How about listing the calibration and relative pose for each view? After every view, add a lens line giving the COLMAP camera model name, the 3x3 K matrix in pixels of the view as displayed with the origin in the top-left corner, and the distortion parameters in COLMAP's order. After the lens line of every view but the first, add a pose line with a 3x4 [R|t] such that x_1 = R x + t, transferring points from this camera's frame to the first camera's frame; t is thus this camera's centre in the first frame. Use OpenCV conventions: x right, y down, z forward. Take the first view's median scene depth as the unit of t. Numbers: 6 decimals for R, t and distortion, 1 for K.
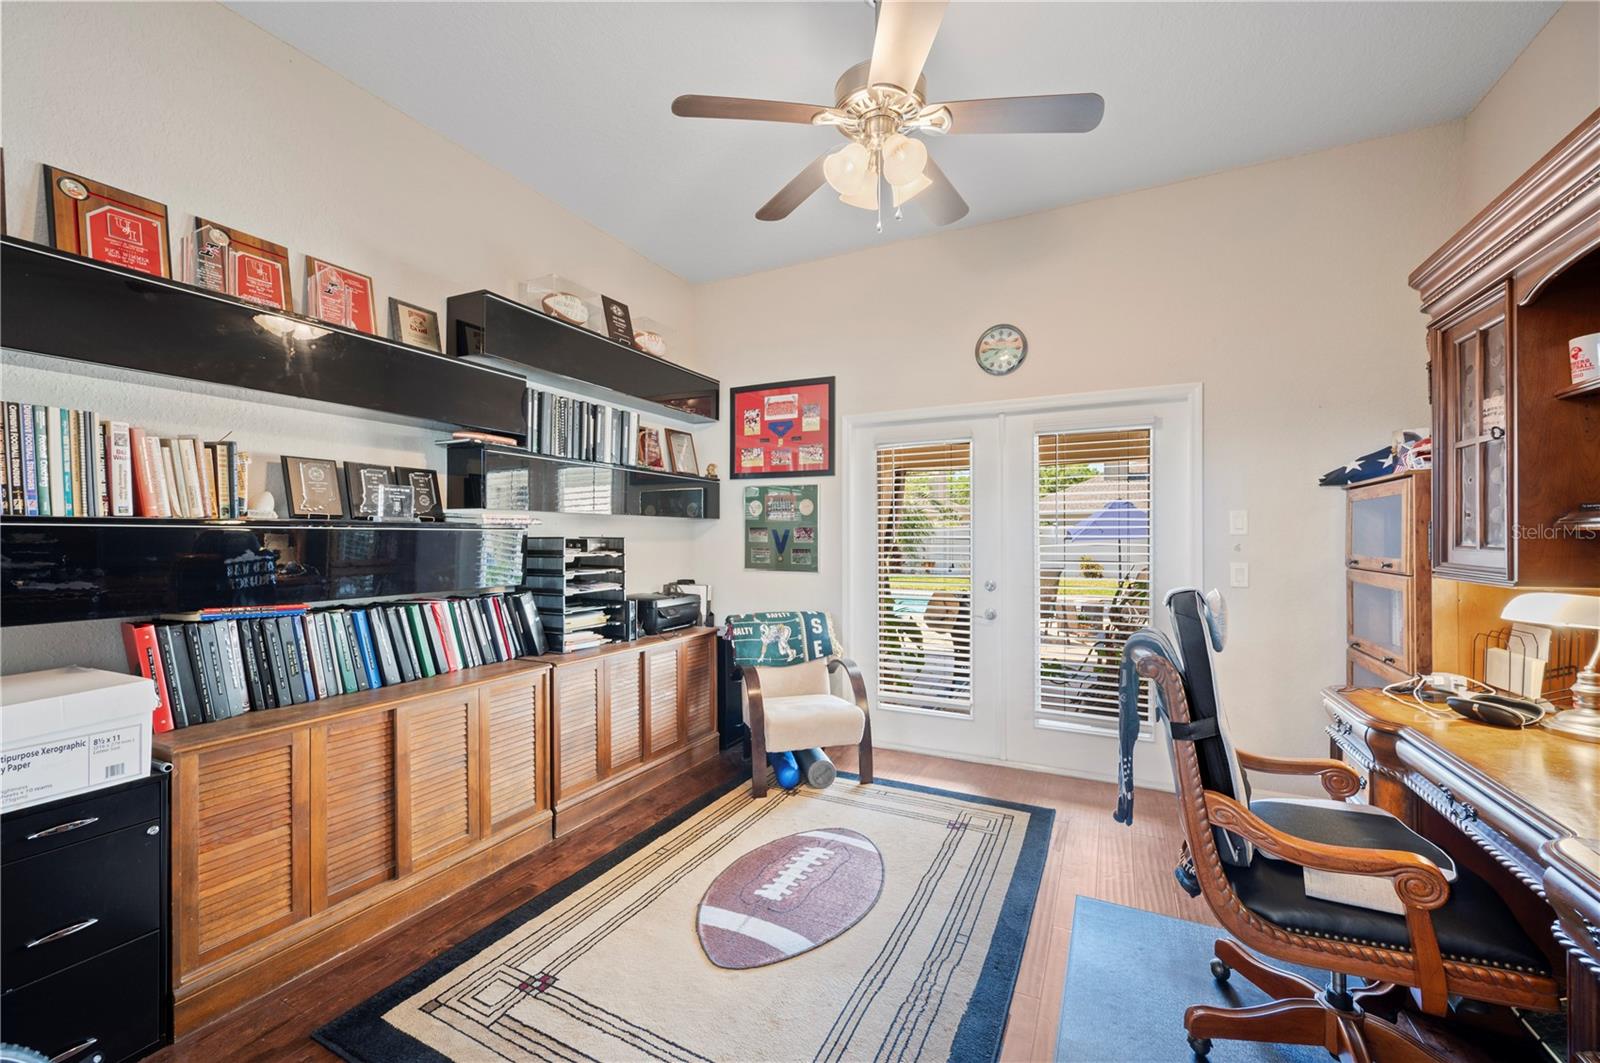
lens RADIAL K [[636.2, 0, 801.7], [0, 636.2, 537.2], [0, 0, 1]] dist [-0.001641, -0.000777]
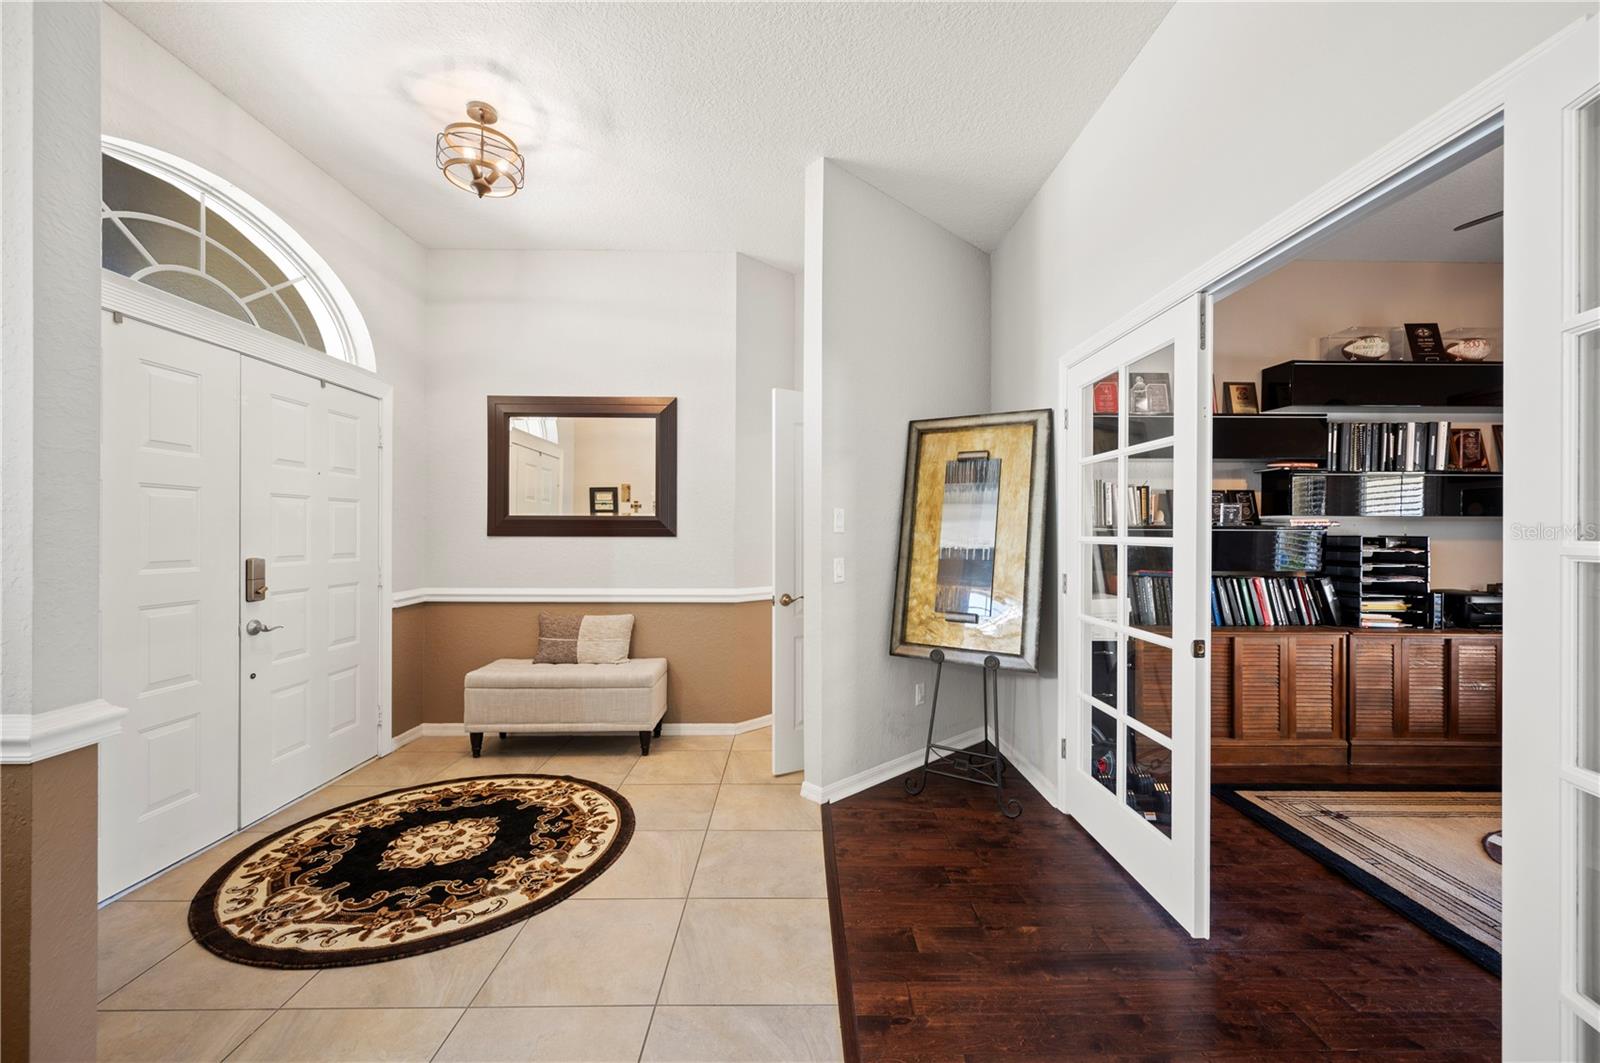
lens RADIAL K [[636.2, 0, 803.5], [0, 636.2, 538.4], [0, 0, 1]] dist [-0.001641, -0.000777]
pose [[0.465031, 0.006848, -0.885268, 0.235437], [-0.004497, 0.999975, 0.005373, 0.003342], [0.885283, 0.001482, 0.465050, -0.586420]]
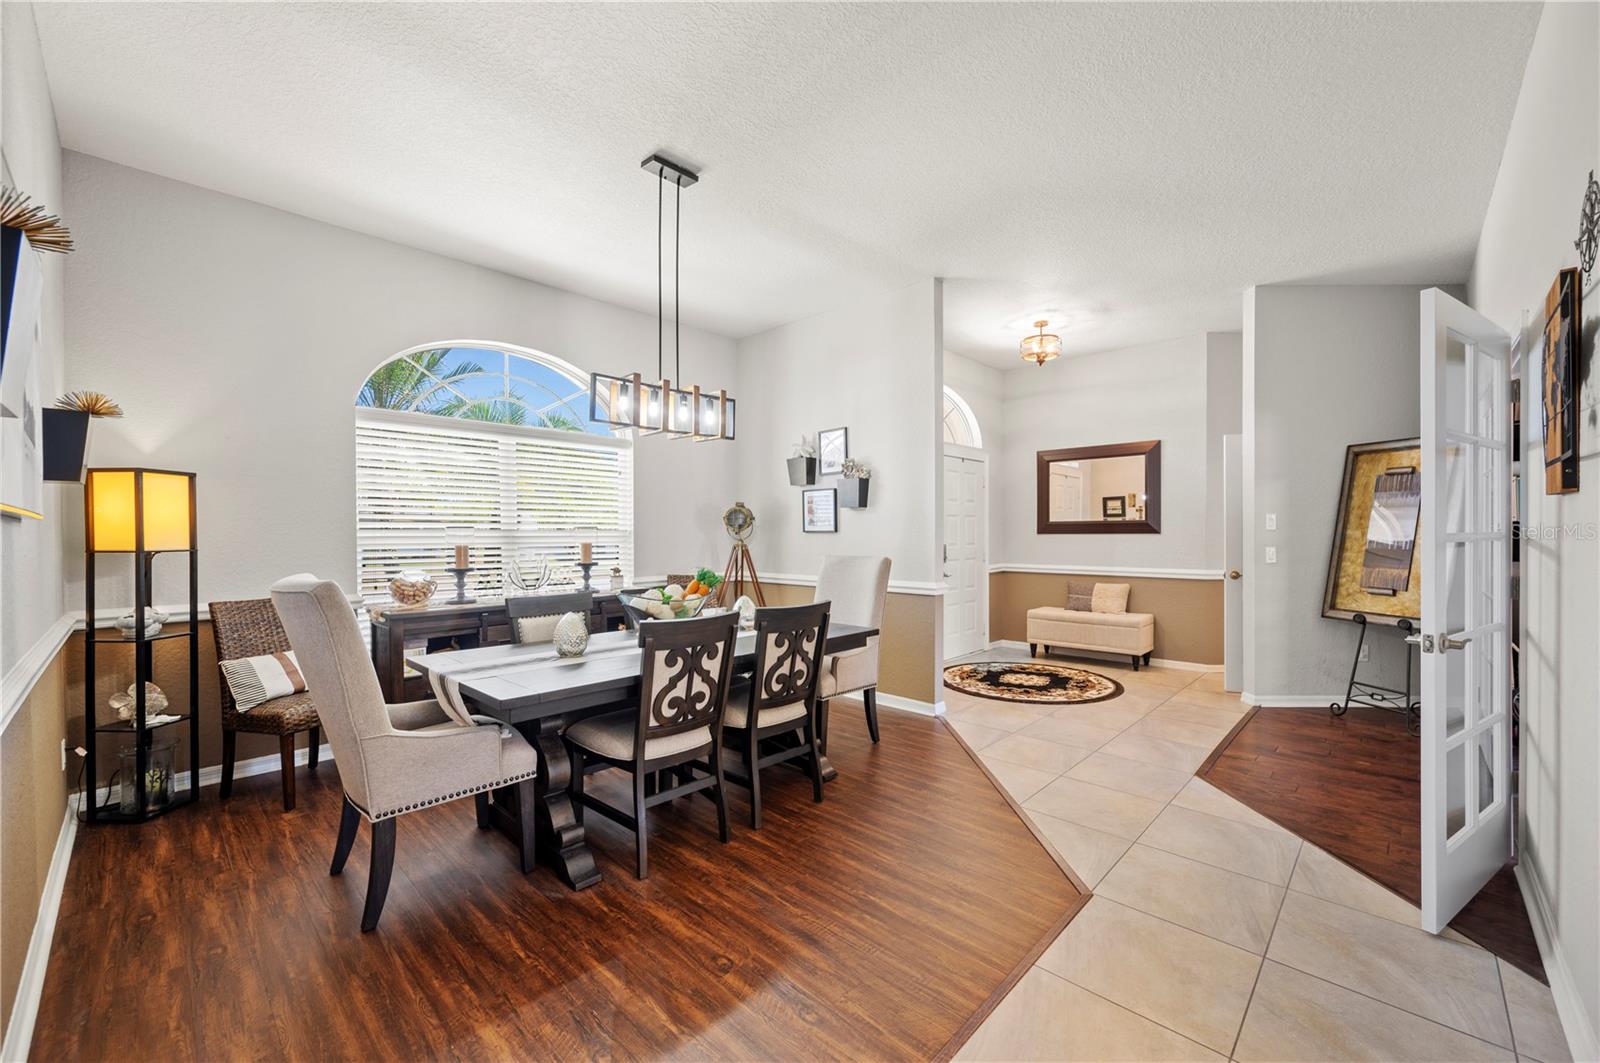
lens RADIAL K [[636.2, 0, 805.9], [0, 636.2, 534.9], [0, 0, 1]] dist [-0.001641, -0.000777]
pose [[-0.283072, 0.001501, -0.959098, 1.226157], [0.001157, 0.999999, 0.001224, 0.008887], [0.959098, -0.000763, -0.283073, -0.711282]]
